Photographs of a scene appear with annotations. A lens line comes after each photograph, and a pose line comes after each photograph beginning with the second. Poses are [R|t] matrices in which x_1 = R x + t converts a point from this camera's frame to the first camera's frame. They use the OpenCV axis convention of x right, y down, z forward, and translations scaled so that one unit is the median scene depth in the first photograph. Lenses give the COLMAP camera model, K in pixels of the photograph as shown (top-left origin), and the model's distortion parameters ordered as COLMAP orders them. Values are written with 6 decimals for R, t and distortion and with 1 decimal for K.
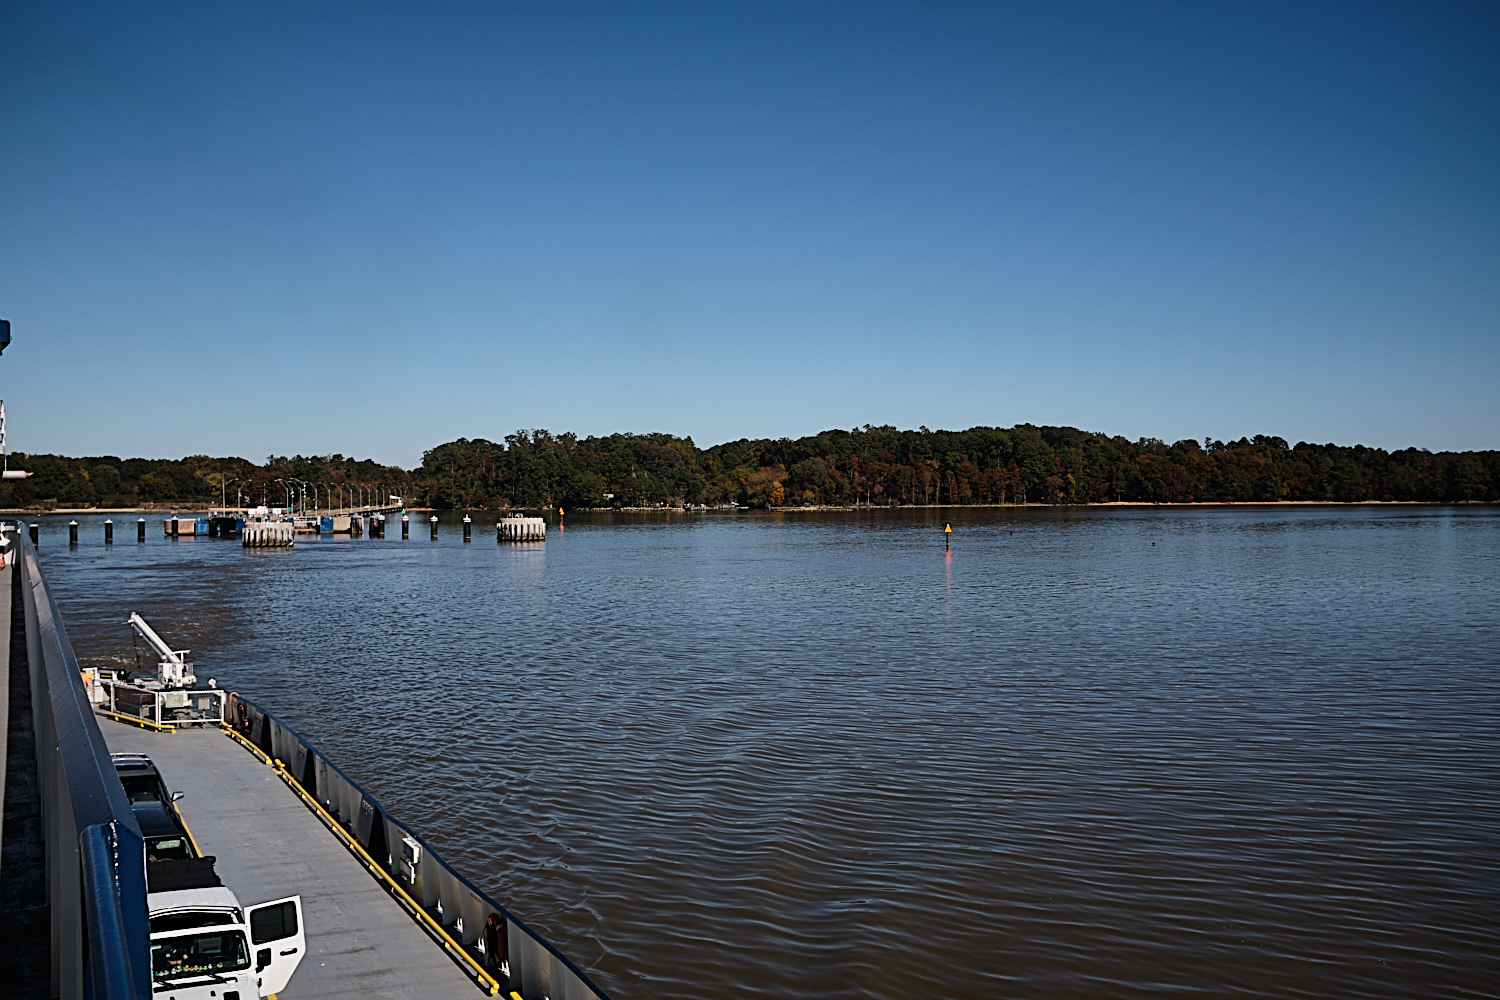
lens RADIAL K [[1576.3, 0, 758.2], [0, 1576.3, 509.5], [0, 0, 1]] dist [-0.057665, 0.000000]
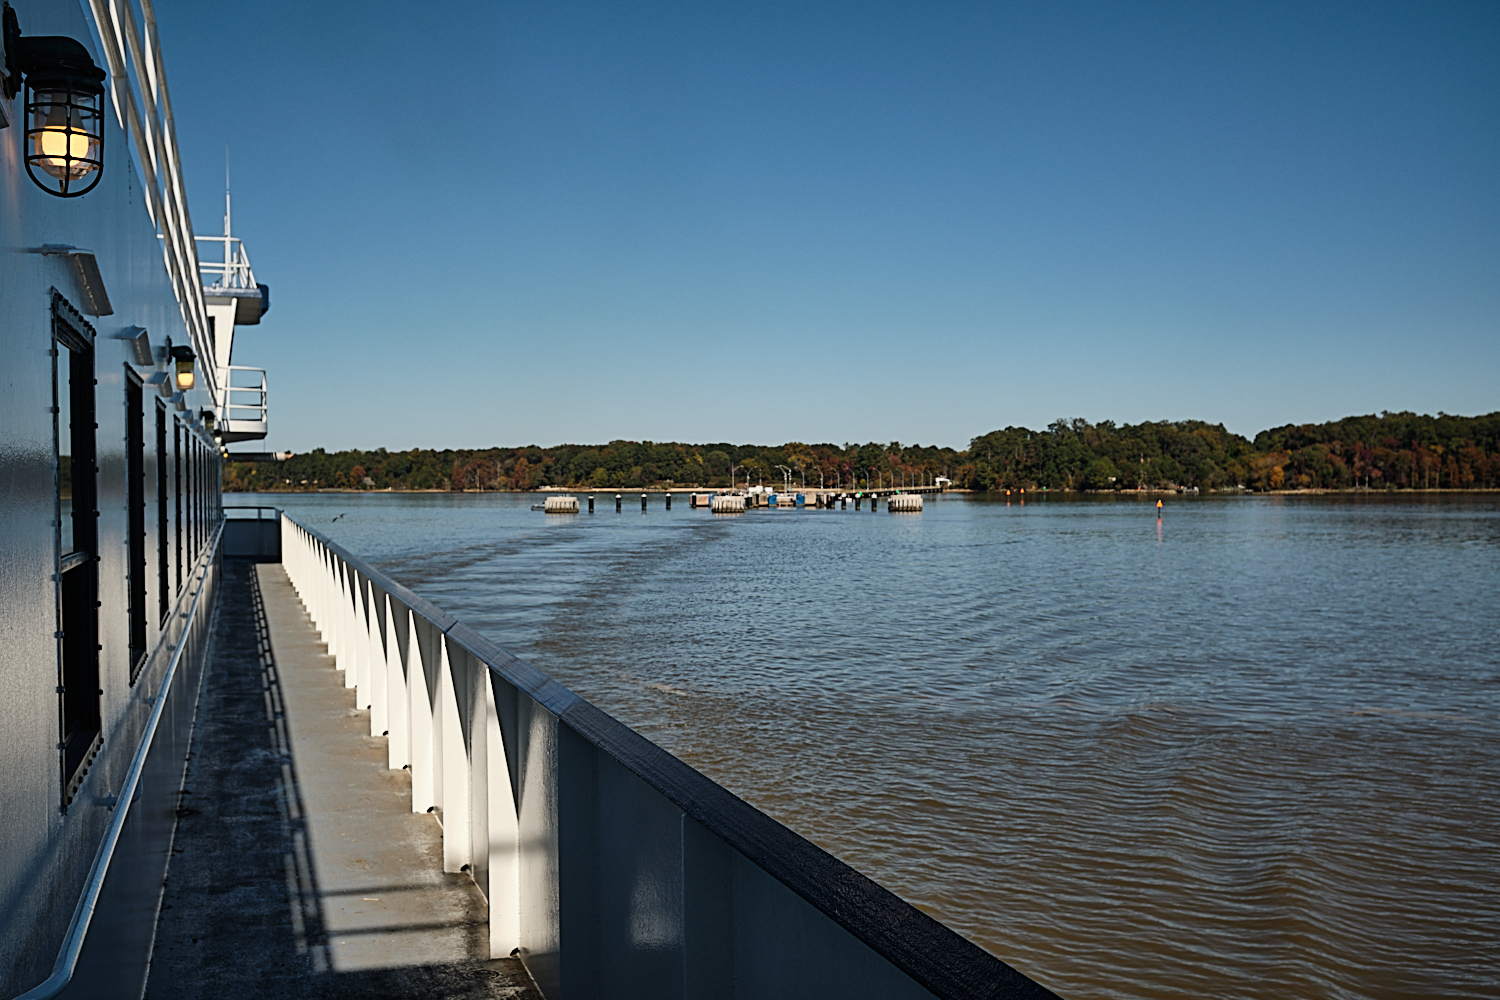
lens RADIAL K [[1576.3, 0, 742.5], [0, 1576.3, 494.7], [0, 0, 1]] dist [-0.057665, 0.000000]
pose [[0.921347, 0.006752, -0.388682, 0.084862], [-0.006144, 0.999977, 0.002809, 0.000738], [0.388692, -0.000200, 0.921368, -0.113652]]
